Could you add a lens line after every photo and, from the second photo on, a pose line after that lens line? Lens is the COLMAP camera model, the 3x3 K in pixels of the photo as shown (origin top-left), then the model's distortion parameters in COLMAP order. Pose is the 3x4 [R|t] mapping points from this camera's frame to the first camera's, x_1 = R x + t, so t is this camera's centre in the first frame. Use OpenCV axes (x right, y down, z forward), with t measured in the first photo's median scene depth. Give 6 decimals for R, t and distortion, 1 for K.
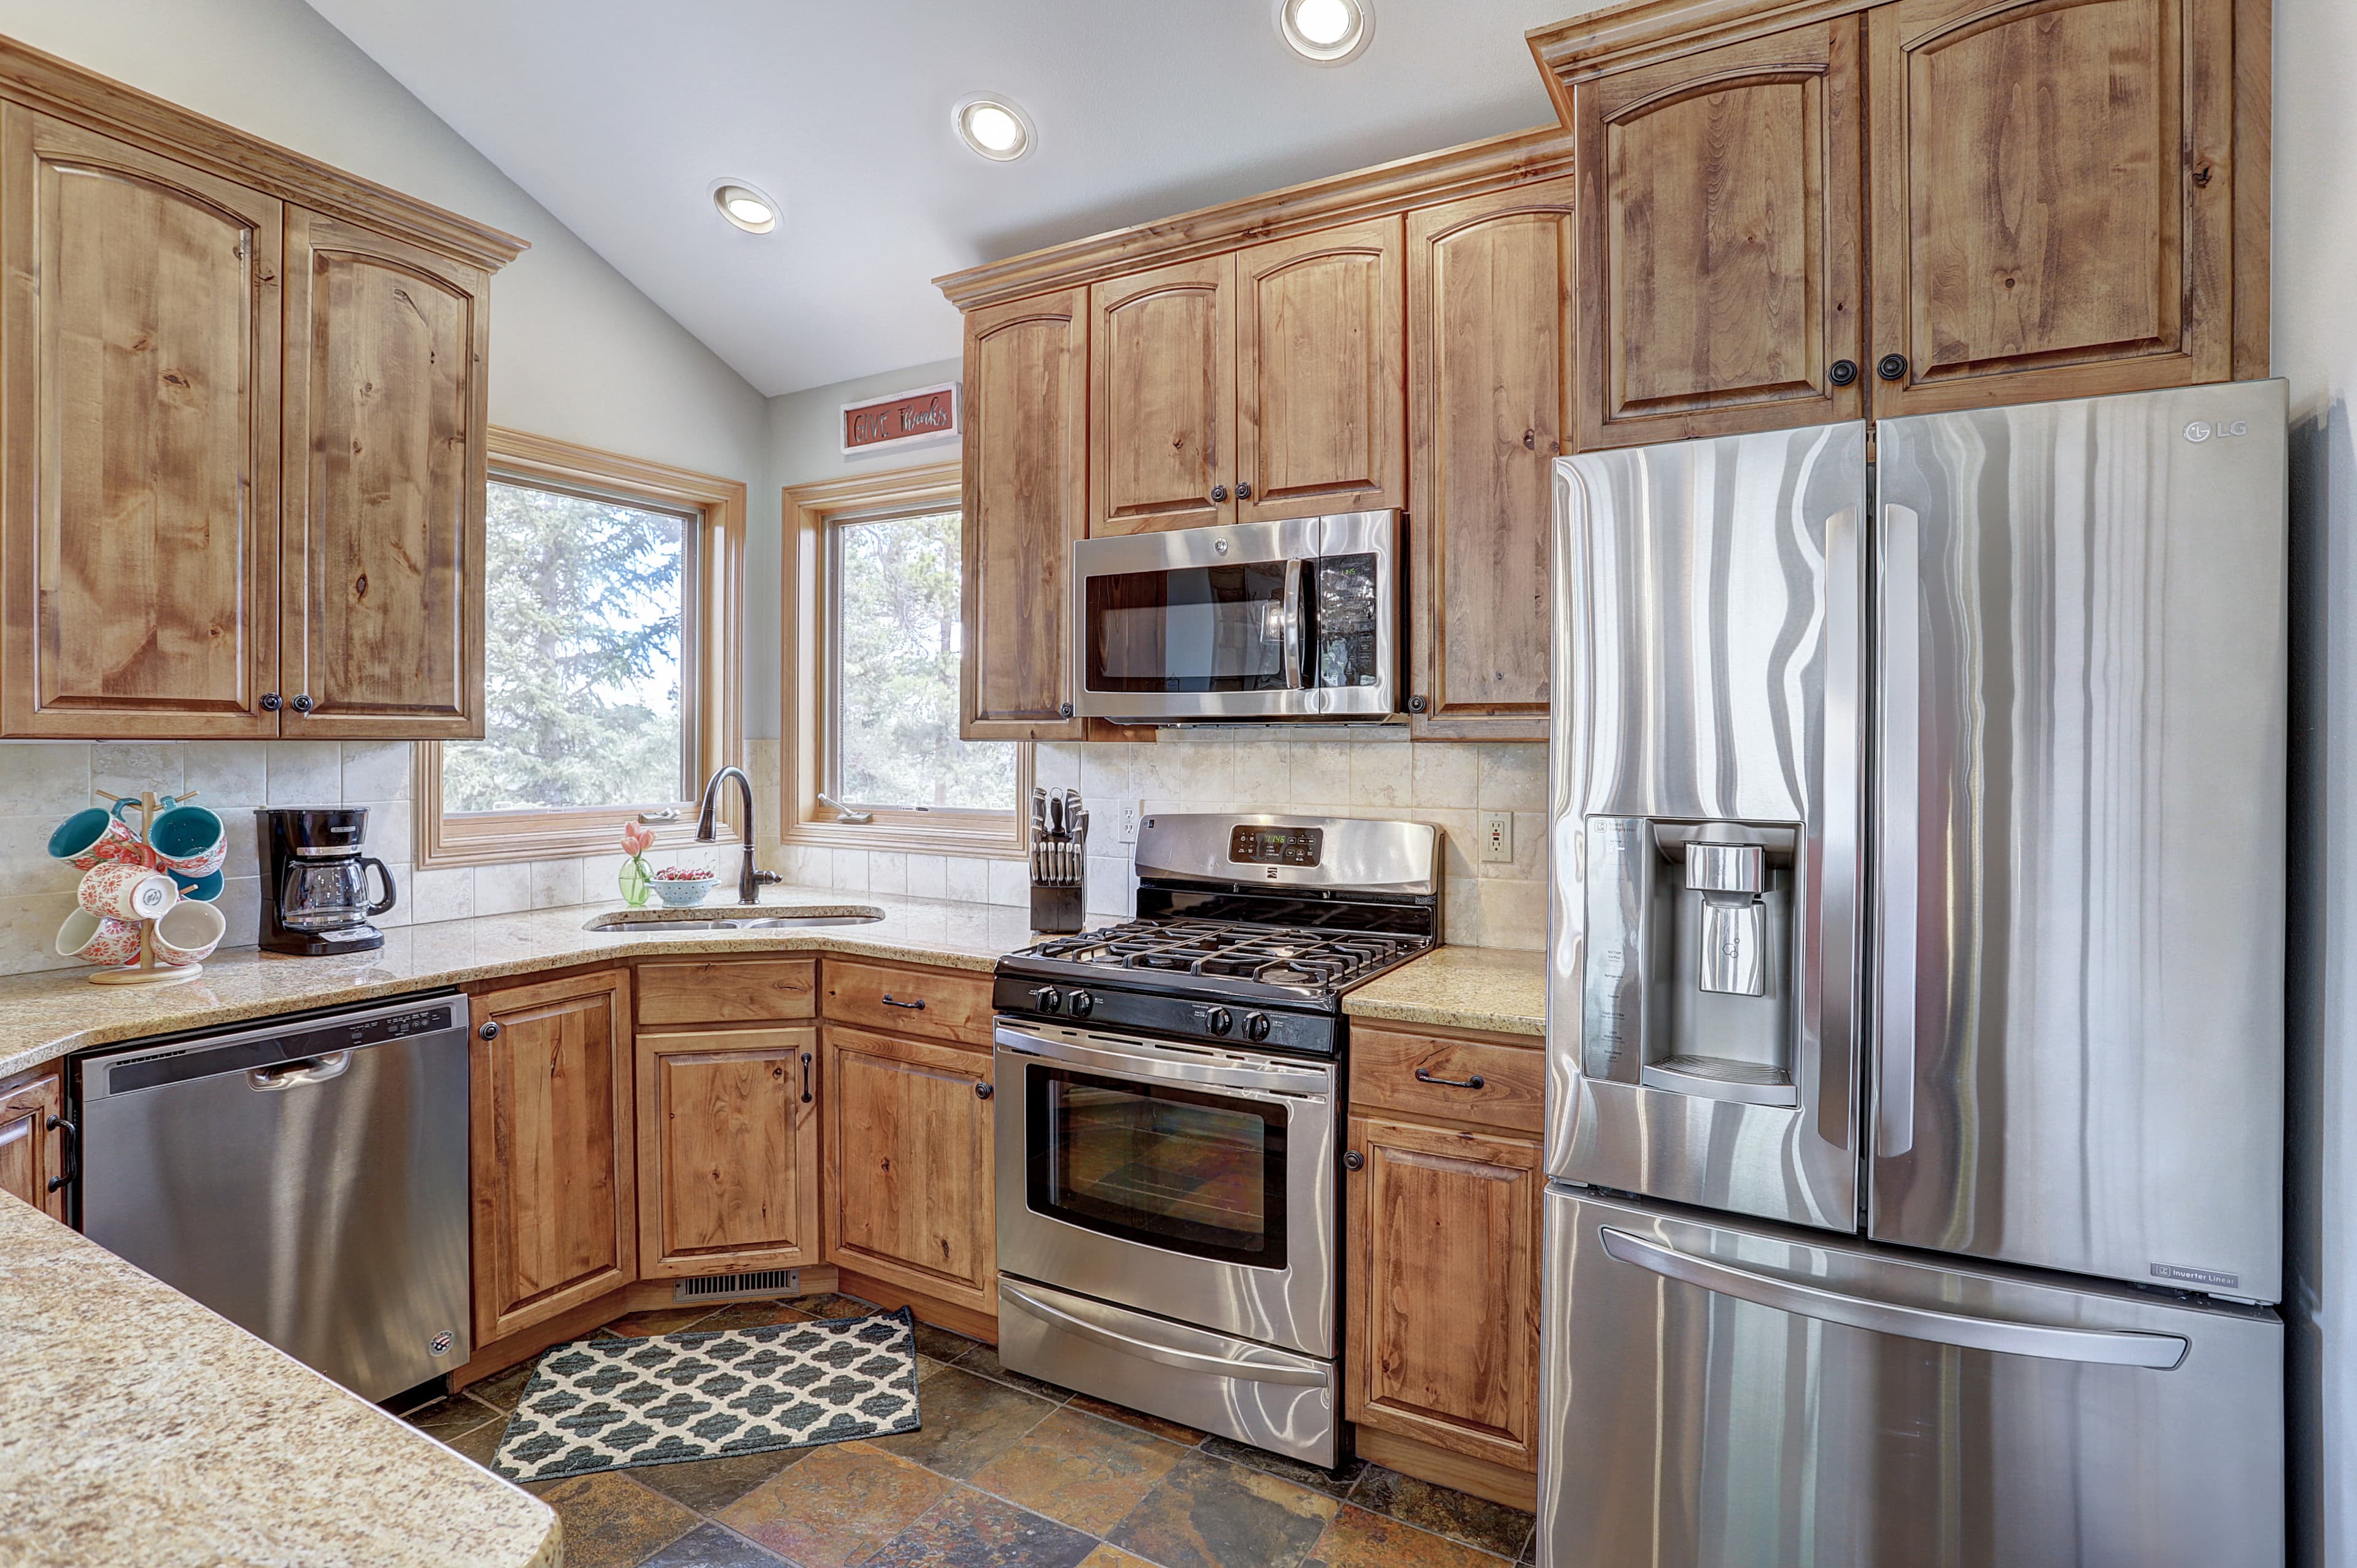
lens RADIAL K [[1168.0, 0, 1178.5], [0, 1168.0, 784.0], [0, 0, 1]] dist [-0.077985, 0.030485]
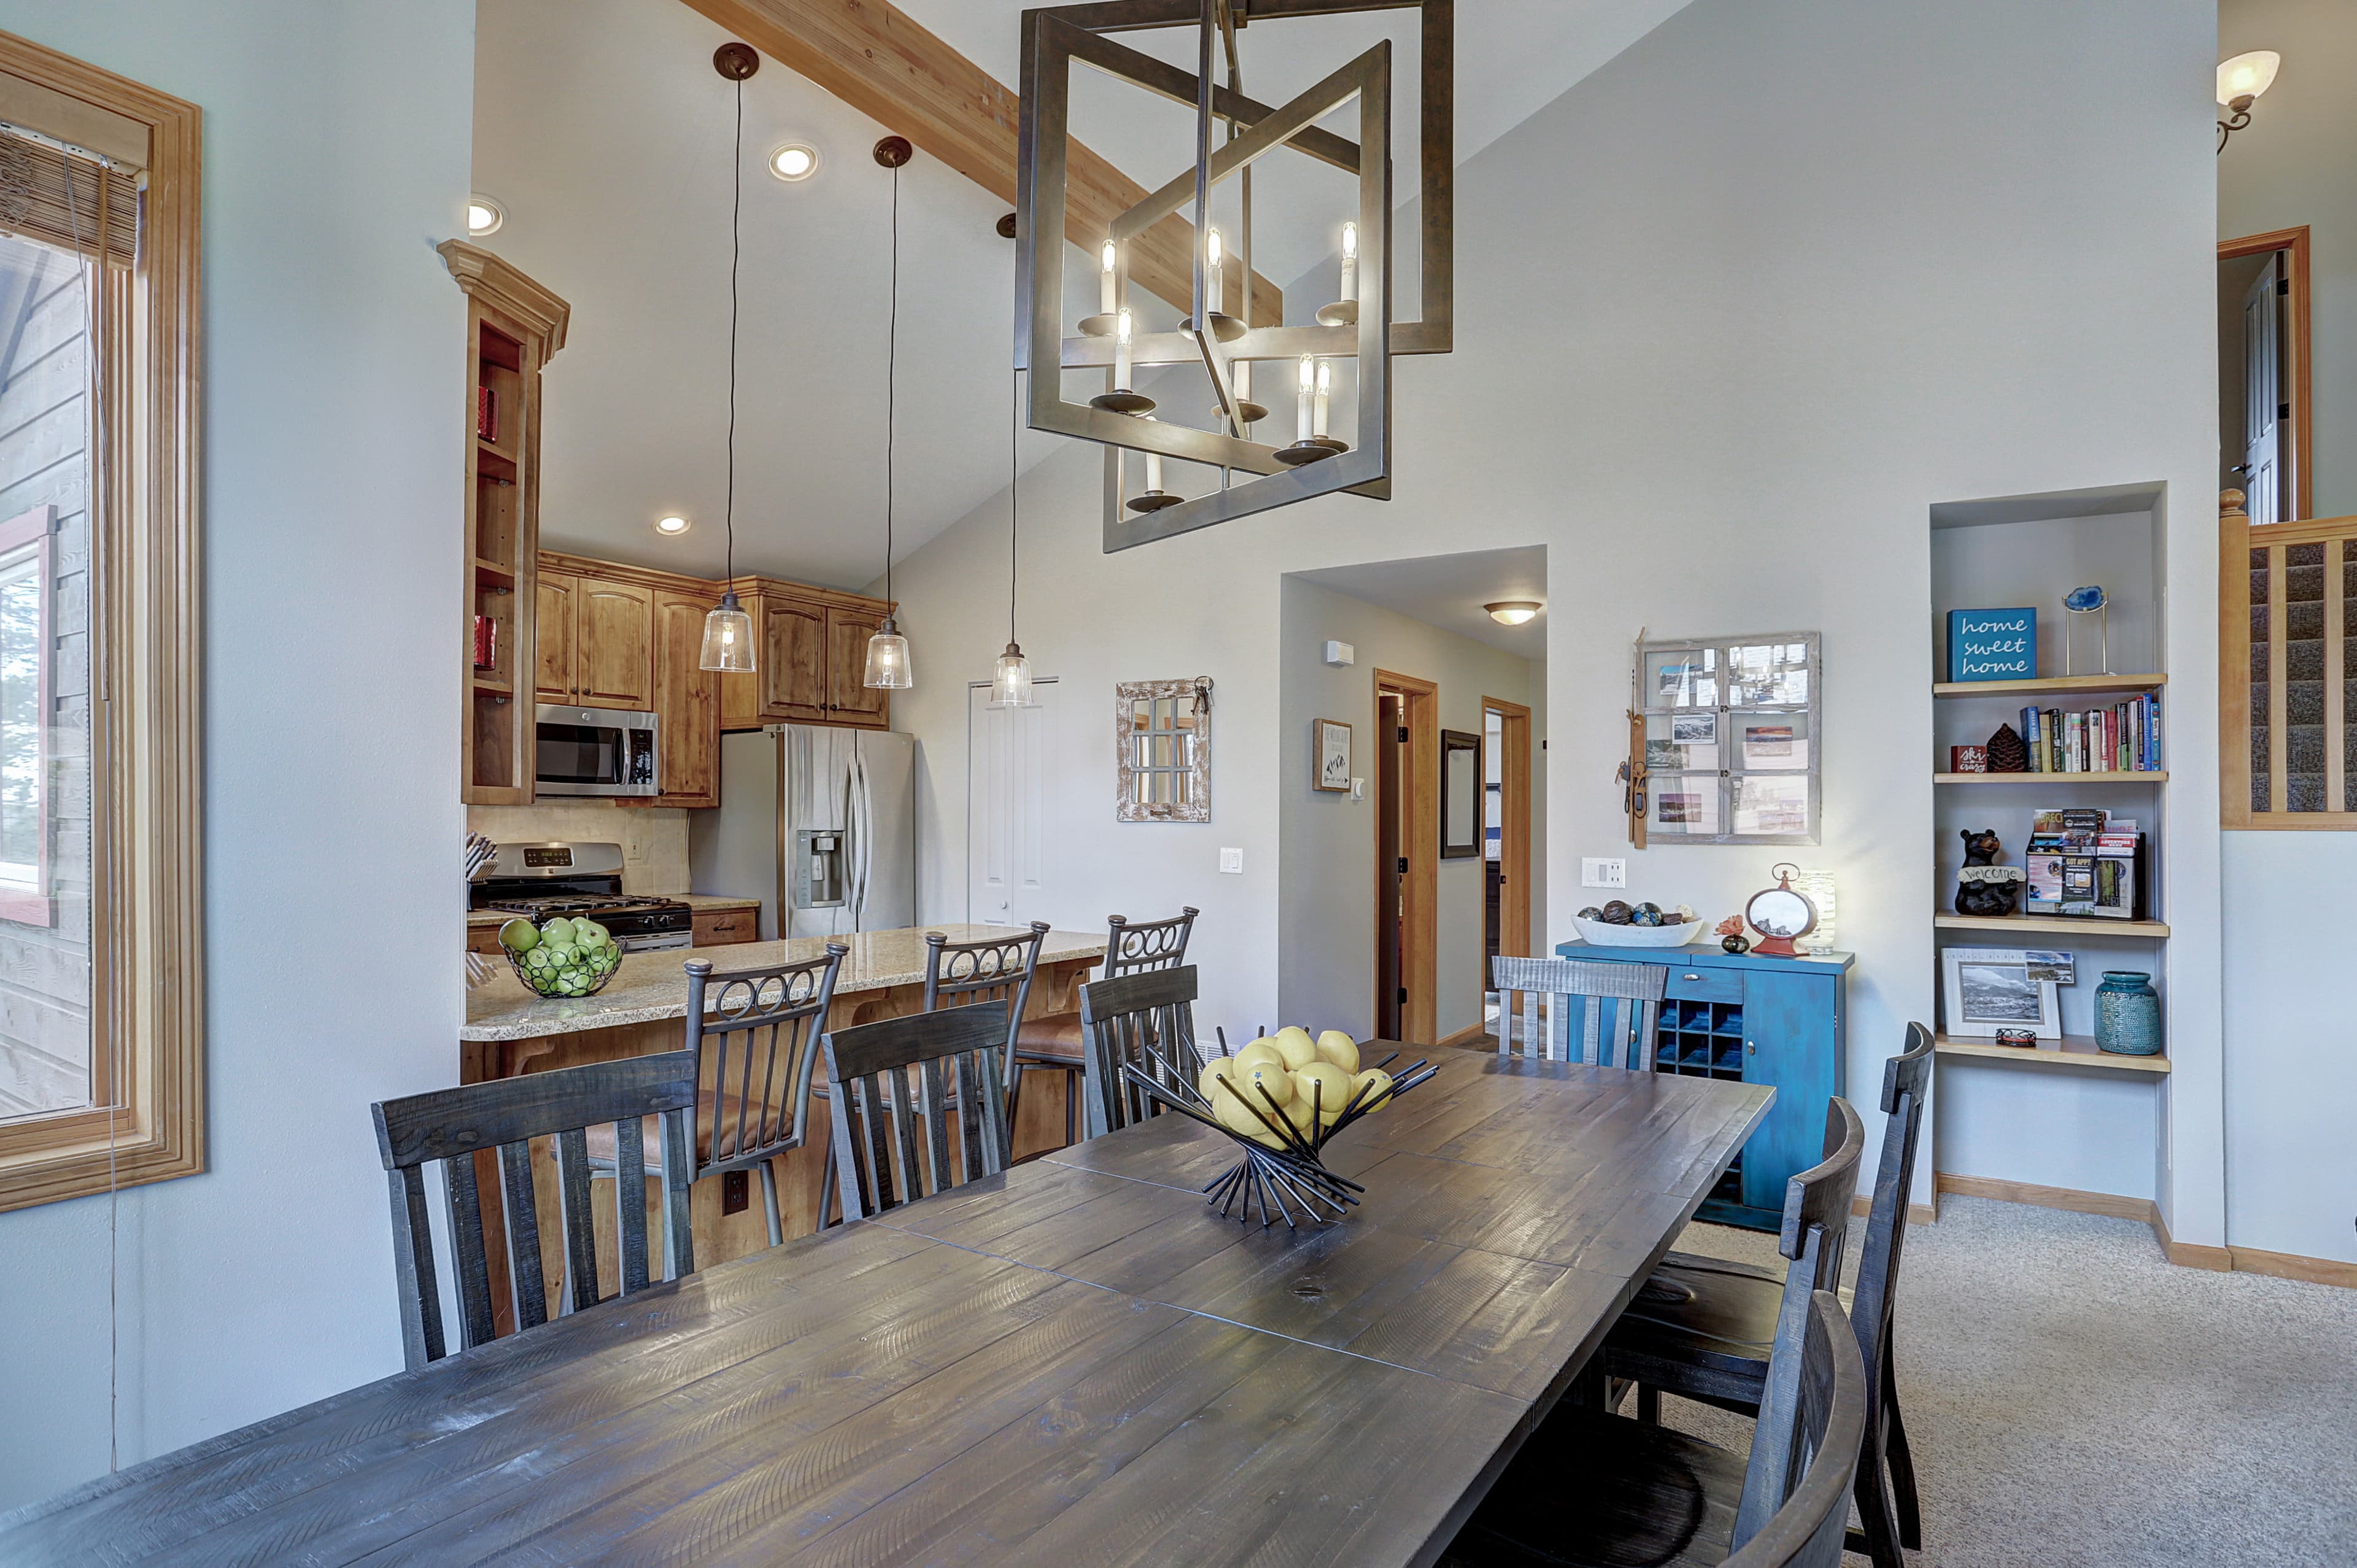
lens RADIAL K [[1189.2, 0, 1183.4], [0, 1189.2, 781.6], [0, 0, 1]] dist [-0.071021, 0.030908]
pose [[0.078995, 0.023717, 0.996593, -2.120803], [0.023192, 0.999403, -0.025622, -0.000784], [-0.996605, 0.025137, 0.078398, -0.298272]]
